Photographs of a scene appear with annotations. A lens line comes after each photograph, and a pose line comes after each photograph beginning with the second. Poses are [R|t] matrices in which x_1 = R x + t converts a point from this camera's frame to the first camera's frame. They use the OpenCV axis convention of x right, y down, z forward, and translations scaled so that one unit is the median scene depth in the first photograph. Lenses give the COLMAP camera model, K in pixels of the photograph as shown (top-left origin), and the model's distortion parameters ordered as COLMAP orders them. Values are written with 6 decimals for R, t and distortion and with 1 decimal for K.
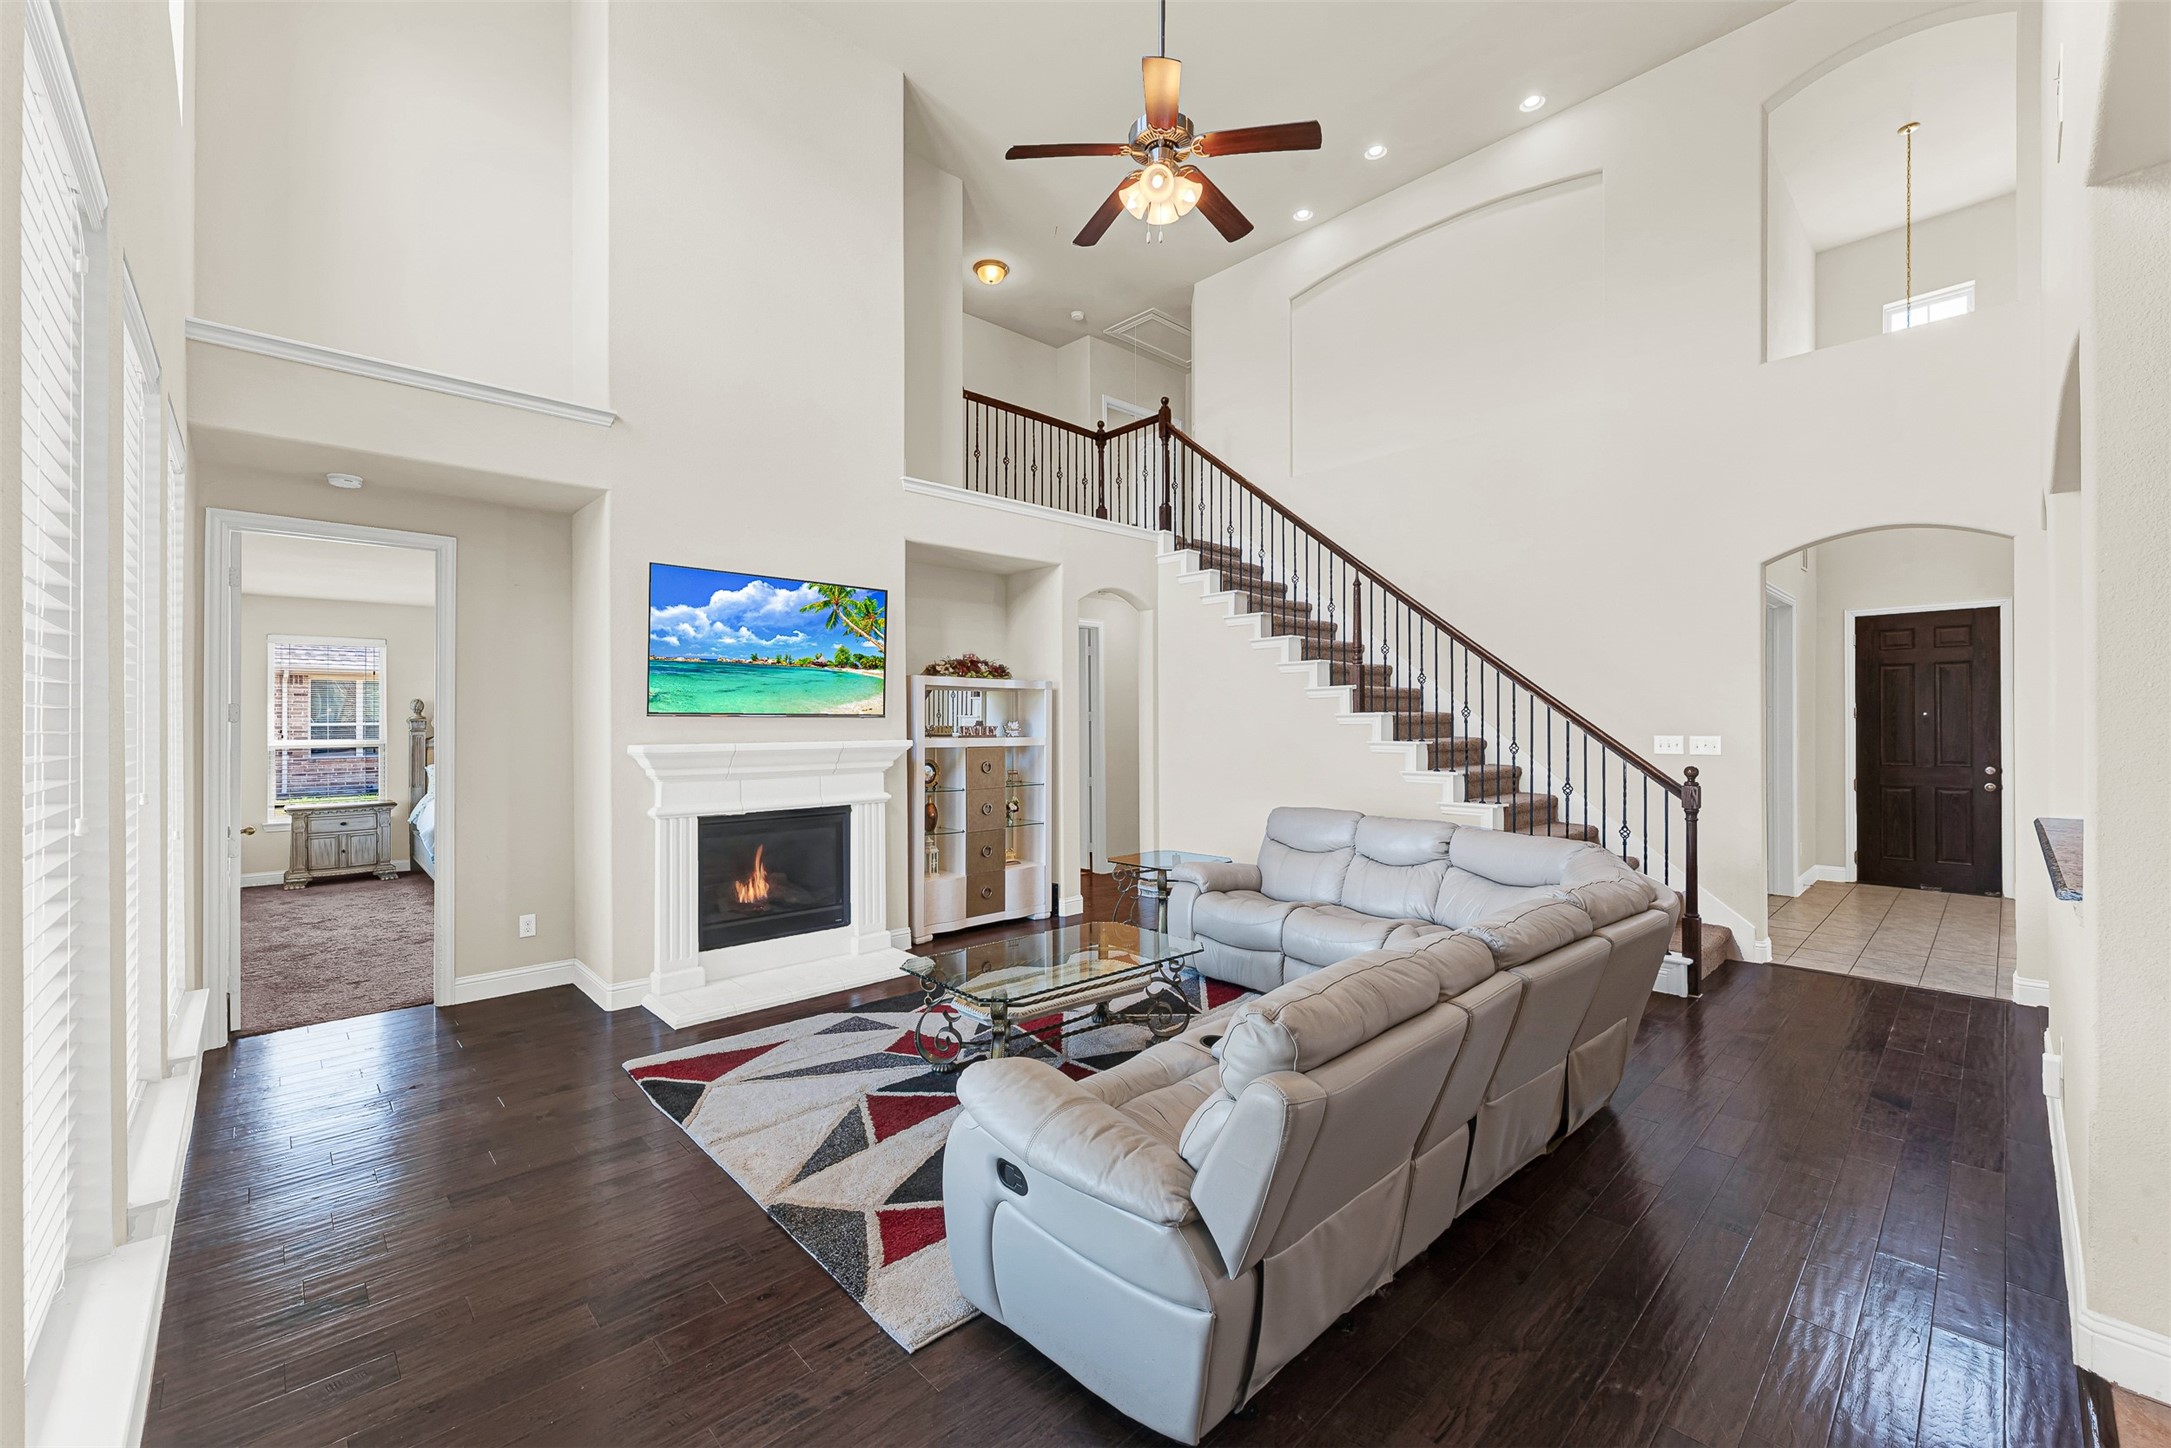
lens RADIAL K [[881.7, 0, 1085.9], [0, 881.7, 709.2], [0, 0, 1]] dist [0.003221, -0.000901]
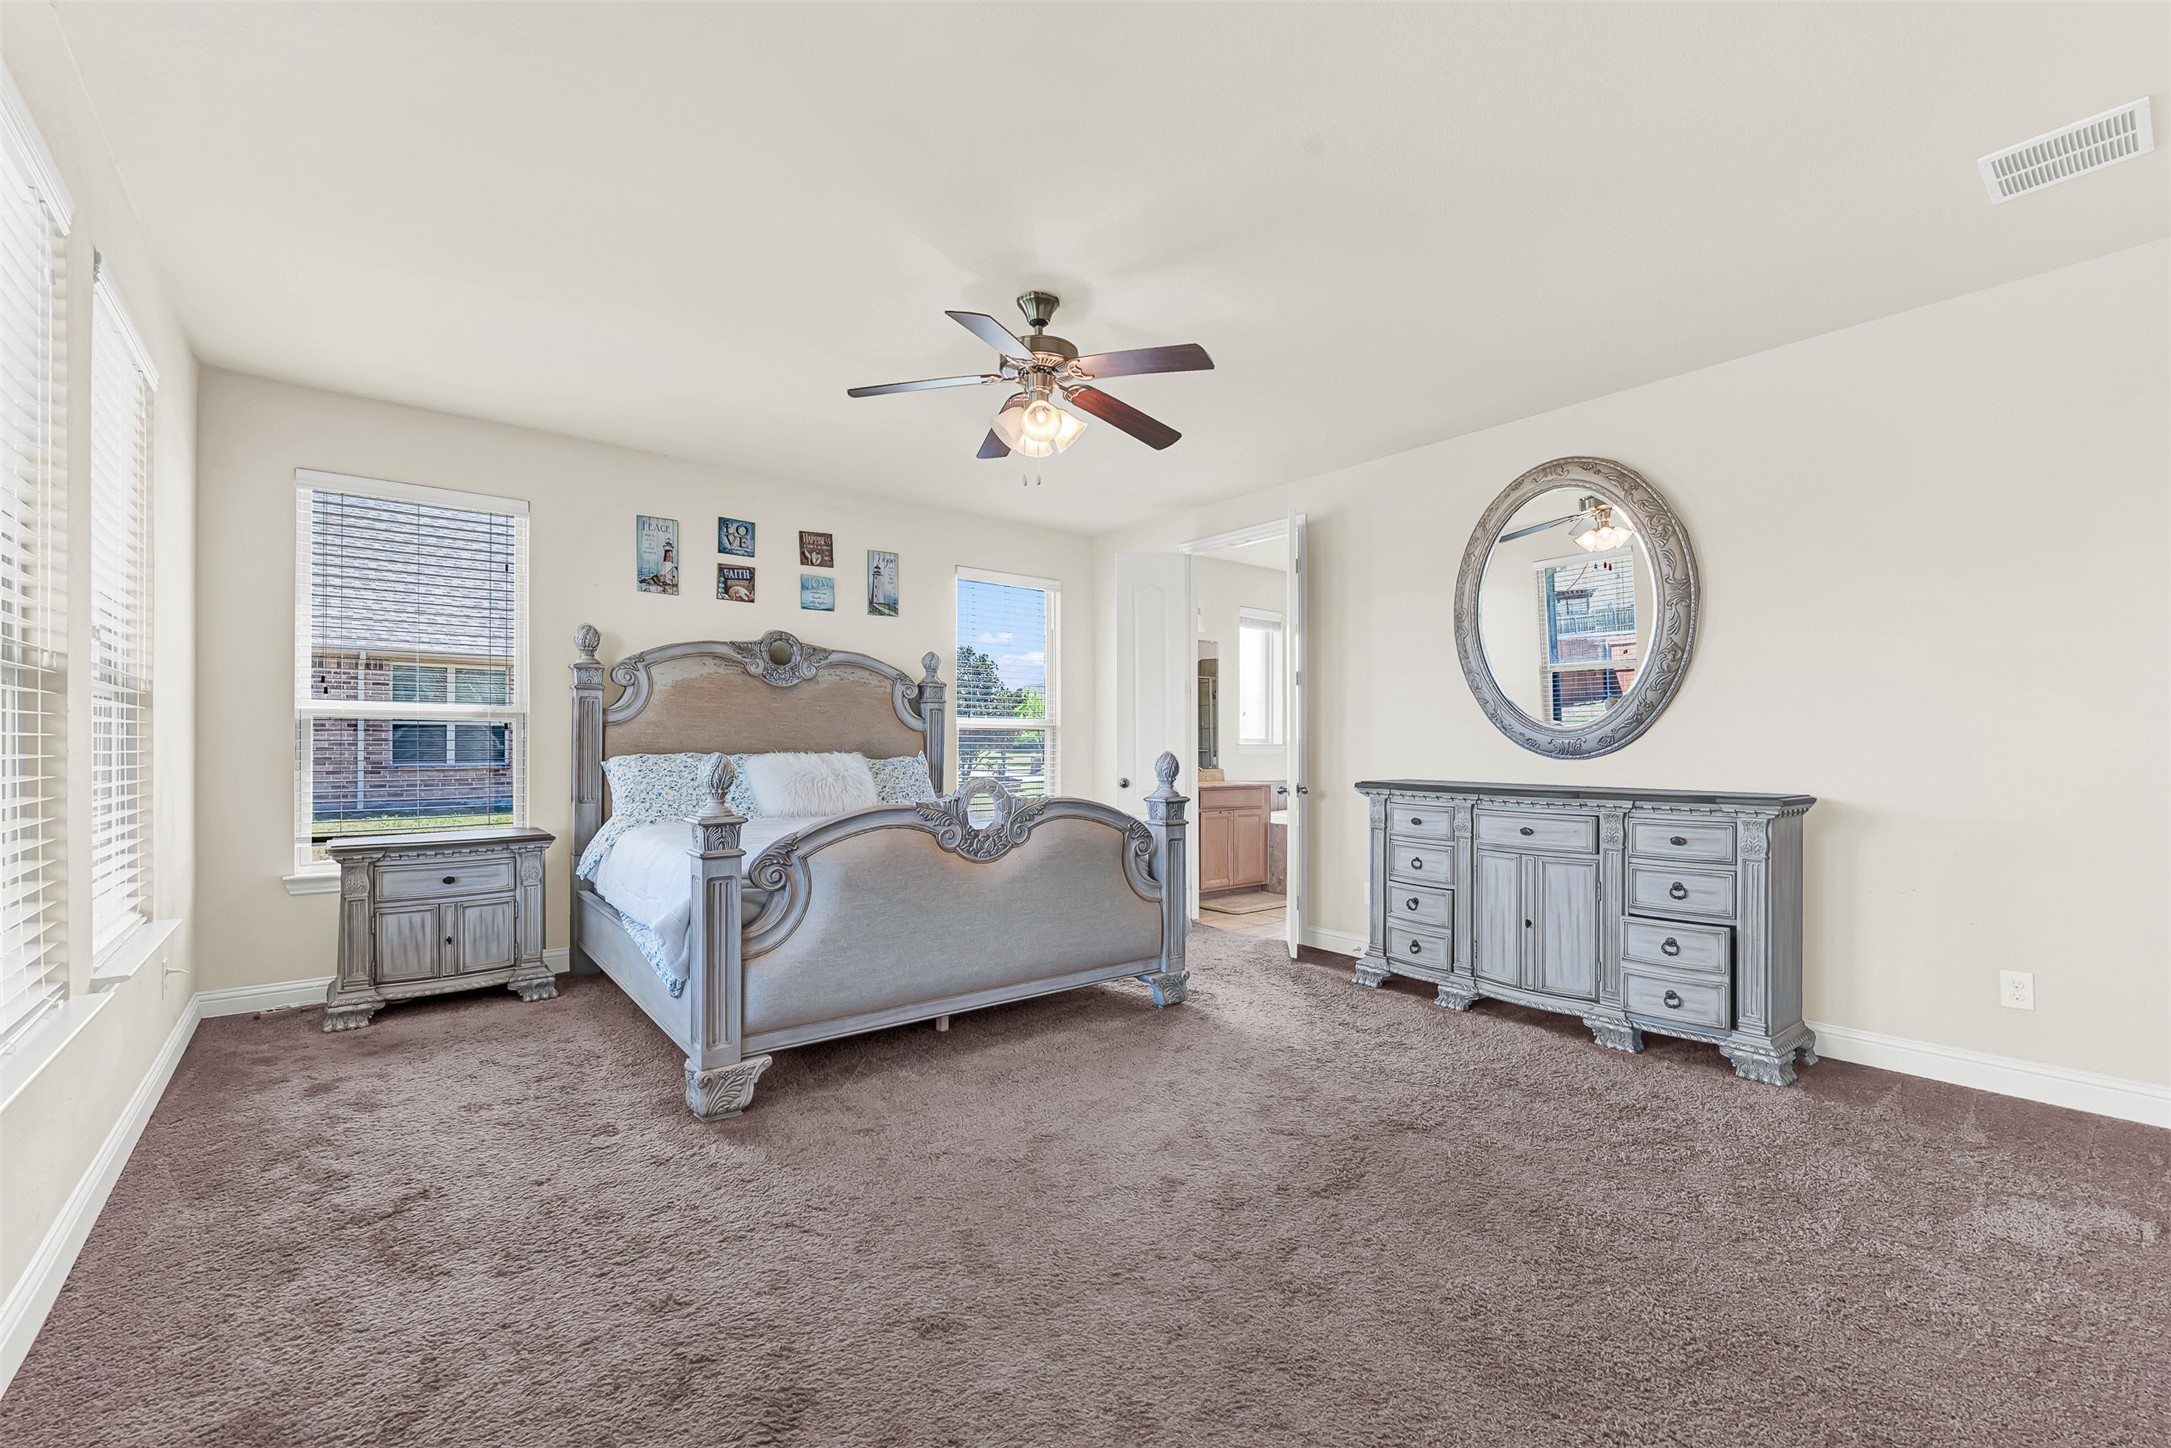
lens RADIAL K [[881.7, 0, 1068.0], [0, 881.7, 745.4], [0, 0, 1]] dist [0.003221, -0.000901]
pose [[0.997511, 0.010230, -0.069763, -0.481548], [-0.010020, 0.999944, 0.003350, 0.054536], [0.069794, -0.002643, 0.997558, 0.556942]]
